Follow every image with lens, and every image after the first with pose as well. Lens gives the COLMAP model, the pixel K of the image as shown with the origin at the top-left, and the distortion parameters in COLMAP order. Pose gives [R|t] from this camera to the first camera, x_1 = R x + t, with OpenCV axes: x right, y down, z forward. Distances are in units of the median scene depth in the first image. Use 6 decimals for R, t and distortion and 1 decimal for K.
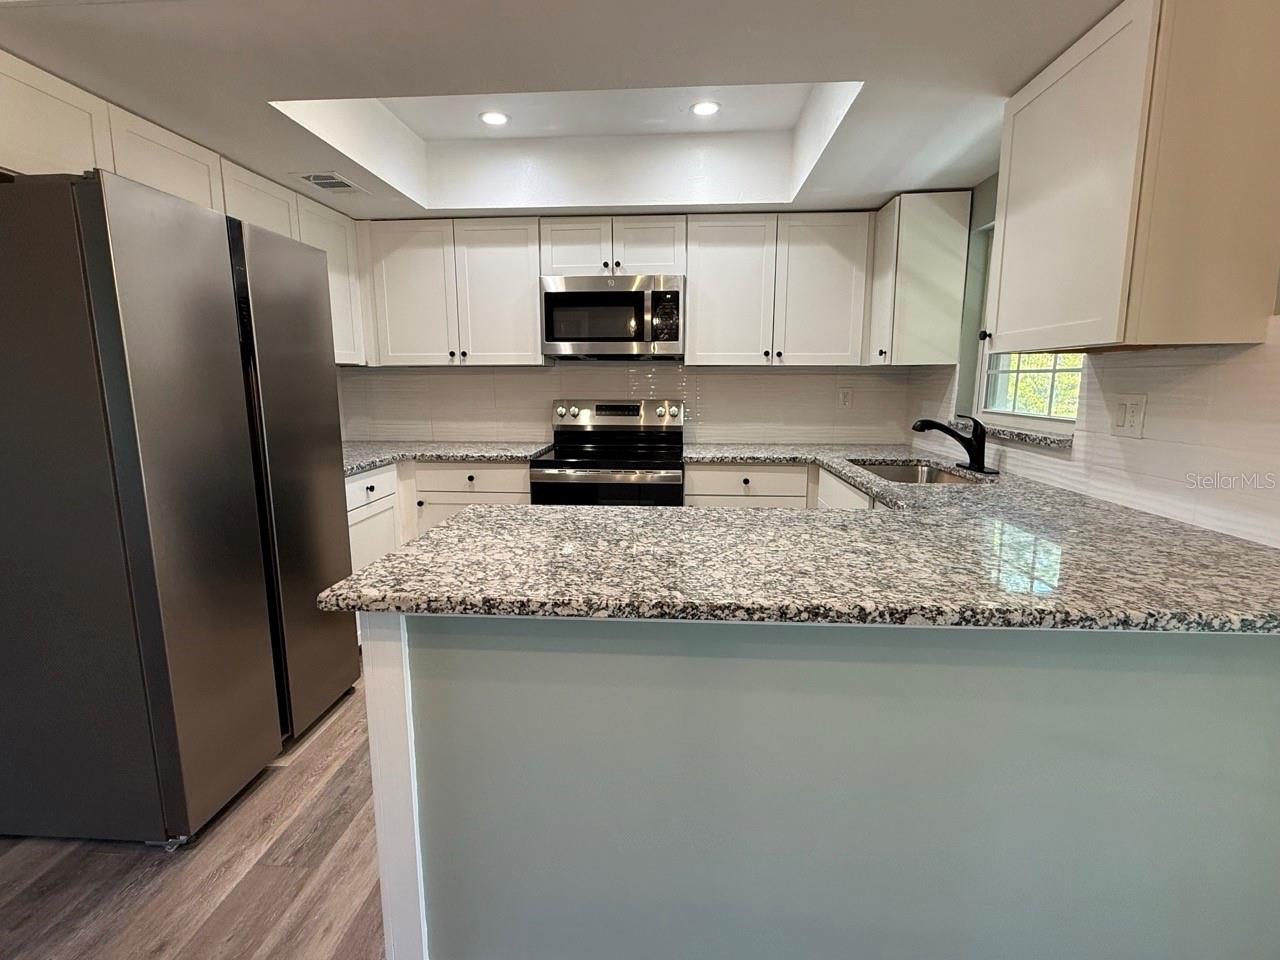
lens RADIAL K [[604.7, 0, 636.1], [0, 604.7, 477.9], [0, 0, 1]] dist [-0.000845, 0.000339]
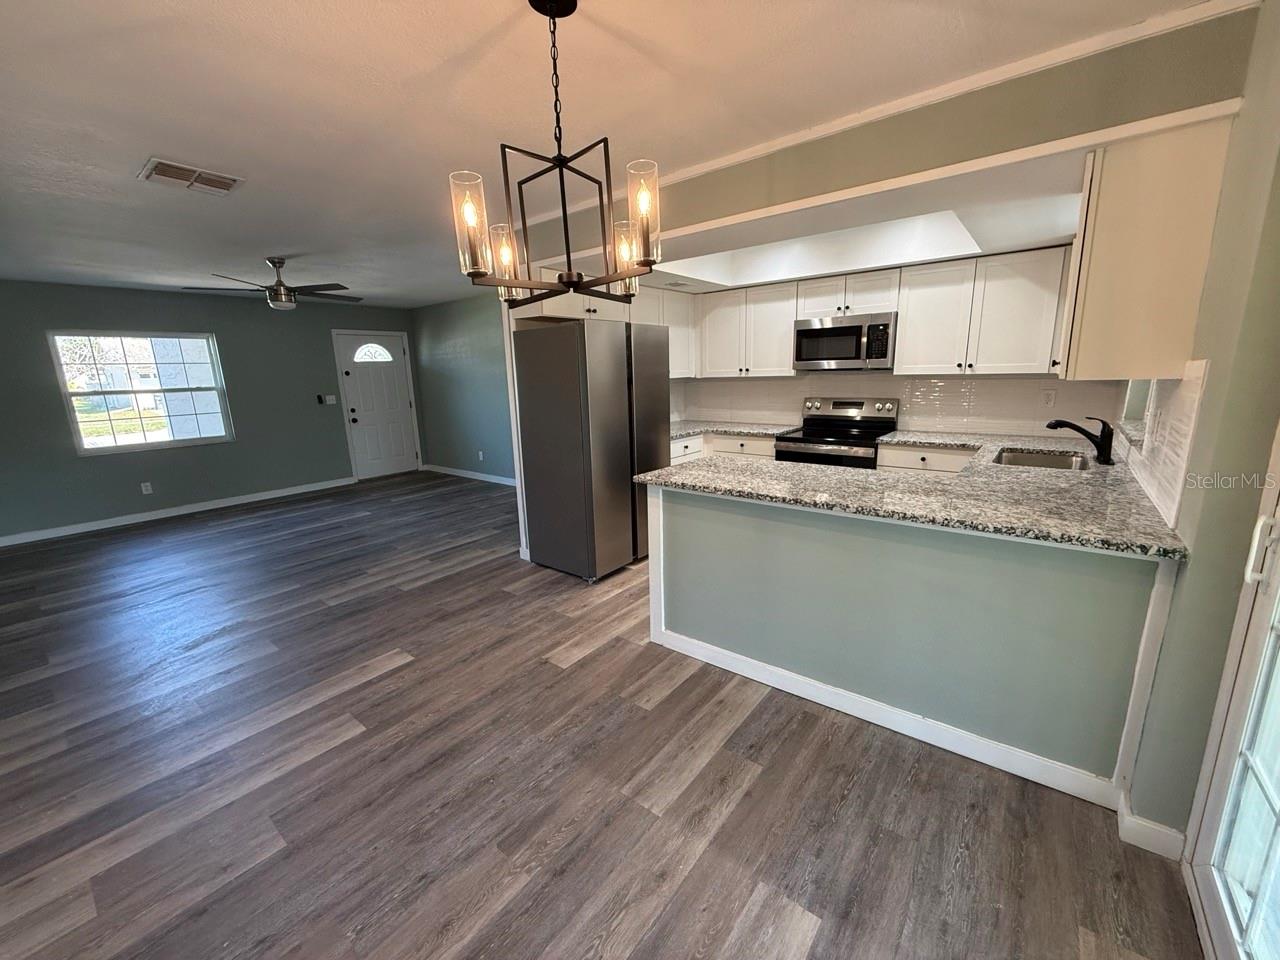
lens RADIAL K [[508.9, 0, 636.5], [0, 508.9, 478.3], [0, 0, 1]] dist [-0.000908, -0.000129]
pose [[0.821963, 0.097178, -0.561189, 0.310717], [-0.066733, 0.994982, 0.074553, 0.006573], [0.565618, -0.023830, 0.824323, -0.364616]]
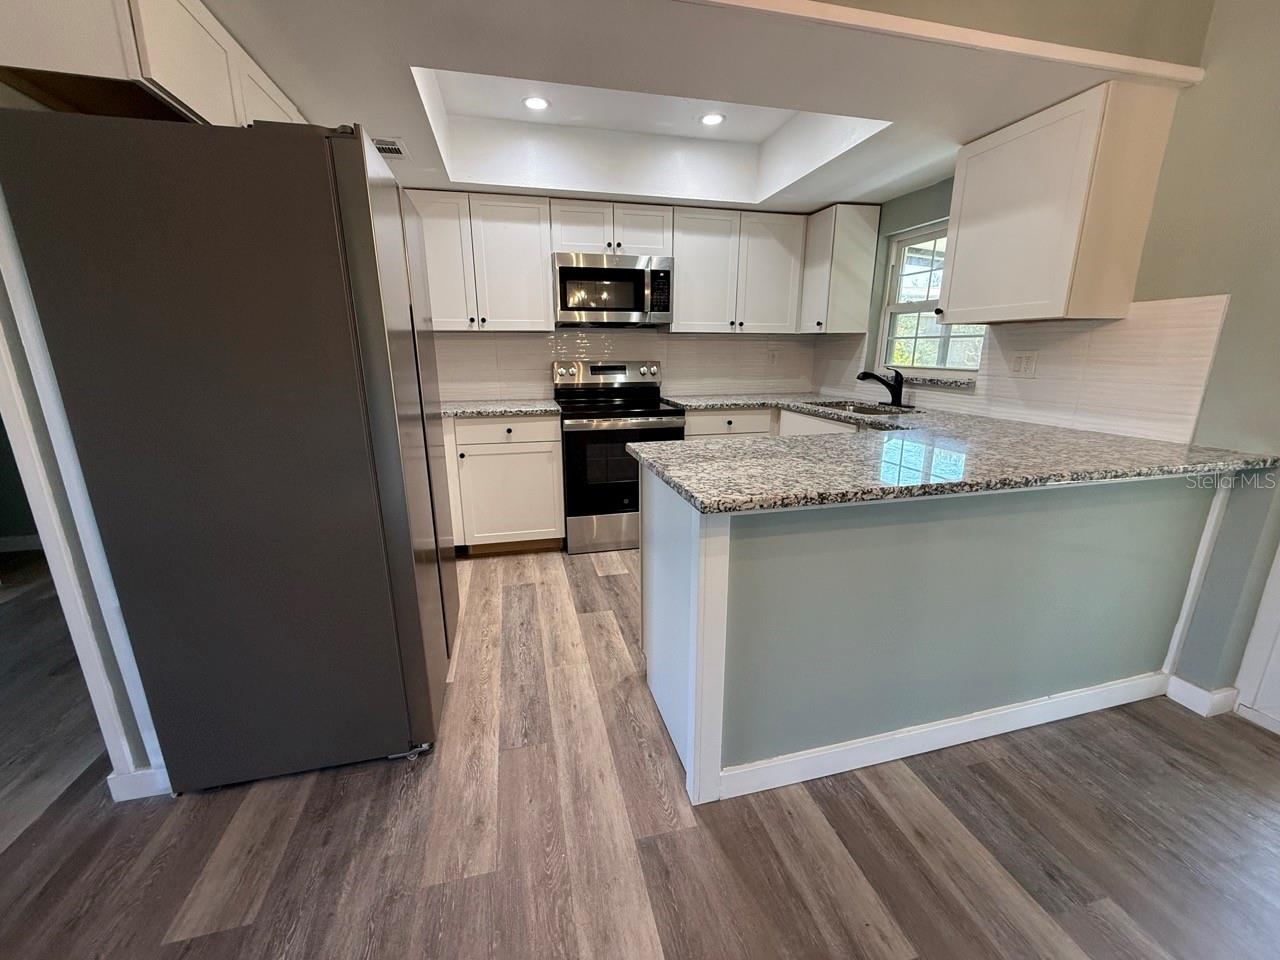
lens RADIAL K [[508.9, 0, 636.5], [0, 508.9, 478.3], [0, 0, 1]] dist [-0.000908, -0.000129]
pose [[0.953364, -0.075592, 0.292203, -0.352245], [0.049548, 0.994192, 0.095537, 0.010637], [-0.297727, -0.076604, 0.951573, 0.000071]]
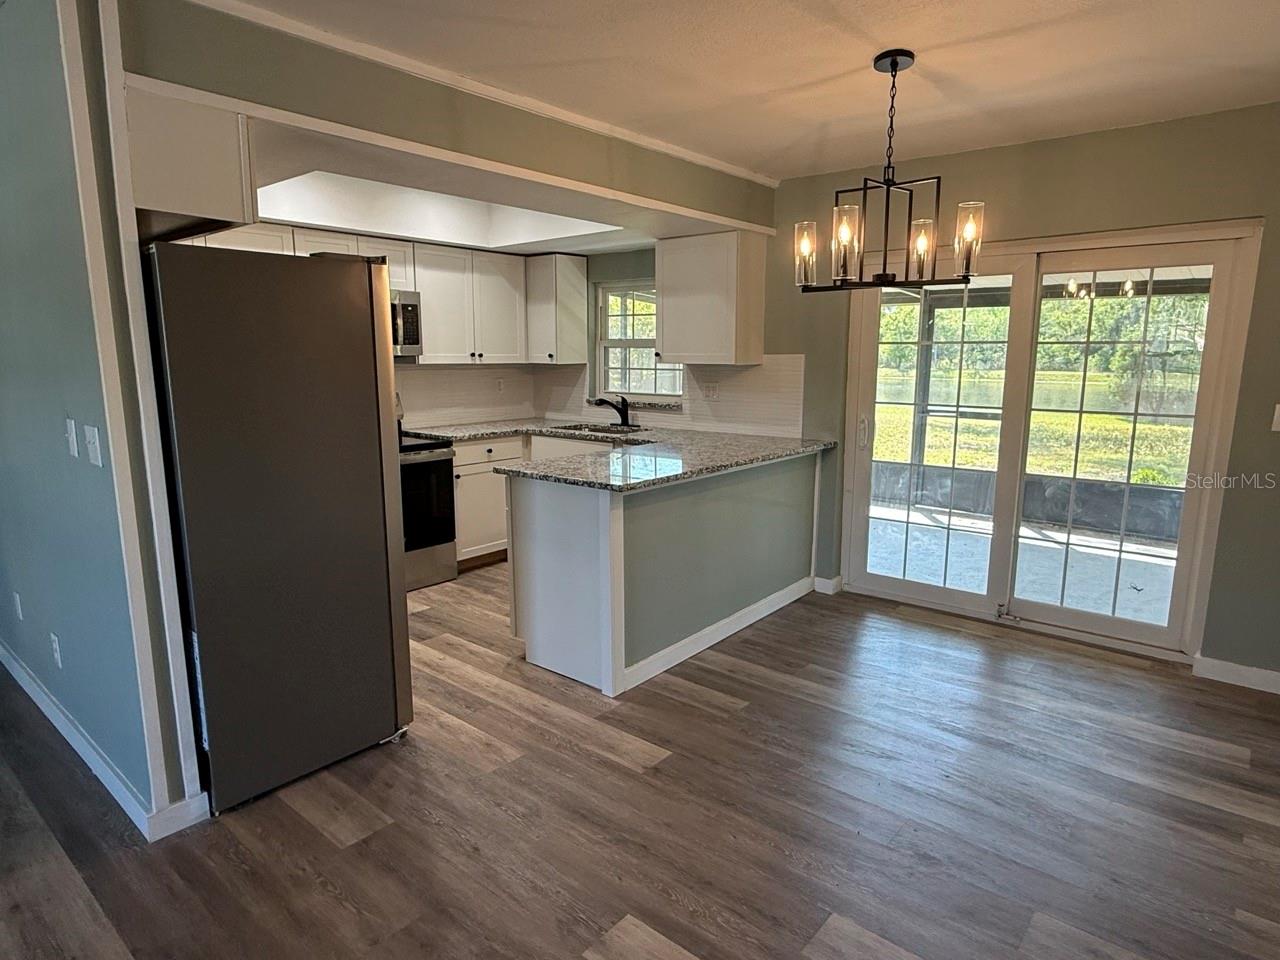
lens RADIAL K [[749.3, 0, 640.0], [0, 749.3, 480.0], [0, 0, 1]] dist [-0.000021, -0.000166]
pose [[0.590584, -0.134395, 0.795706, -0.987089], [0.127692, 0.989175, 0.072298, -0.008351], [-0.796809, 0.058907, 0.601353, -0.277271]]
